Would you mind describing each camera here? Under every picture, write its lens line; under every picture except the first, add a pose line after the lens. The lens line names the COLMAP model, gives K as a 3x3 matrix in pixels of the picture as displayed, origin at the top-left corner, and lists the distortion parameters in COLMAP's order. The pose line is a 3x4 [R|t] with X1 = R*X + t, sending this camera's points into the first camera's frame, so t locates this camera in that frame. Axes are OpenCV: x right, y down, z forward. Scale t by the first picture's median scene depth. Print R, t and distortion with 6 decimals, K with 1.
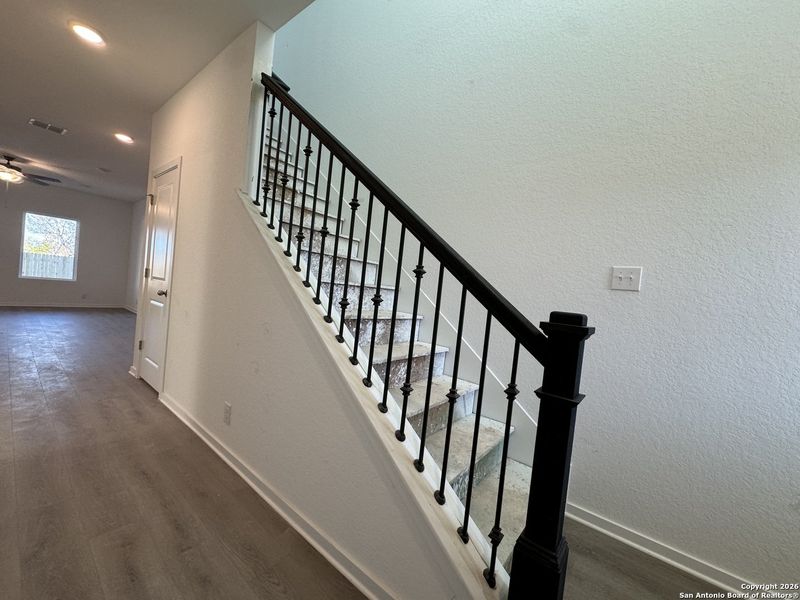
lens RADIAL K [[317.5, 0, 398.7], [0, 317.5, 299.5], [0, 0, 1]] dist [0.001606, 0.000157]
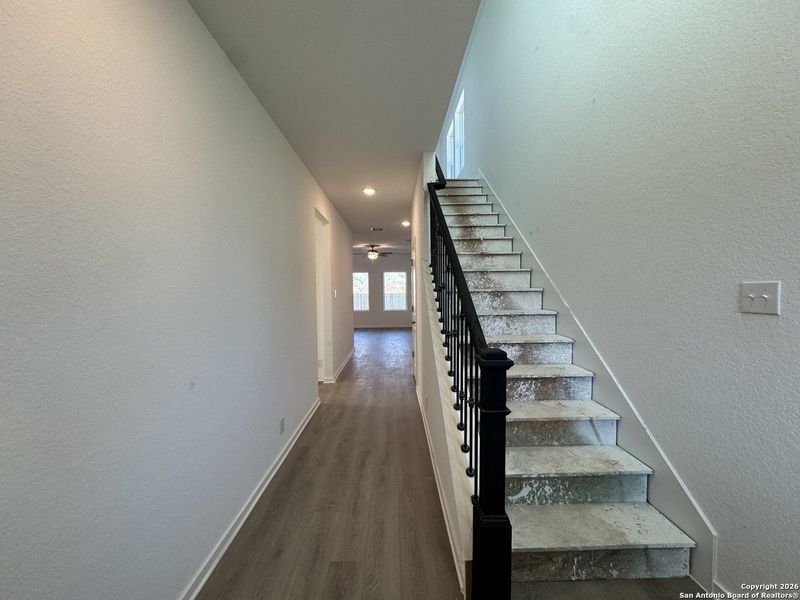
lens RADIAL K [[317.5, 0, 401.4], [0, 317.5, 302.6], [0, 0, 1]] dist [0.001606, 0.000157]
pose [[0.639073, -0.078400, -0.765140, 0.729561], [0.058059, 0.996870, -0.053651, -0.062019], [0.766952, -0.010136, 0.641625, -0.112643]]
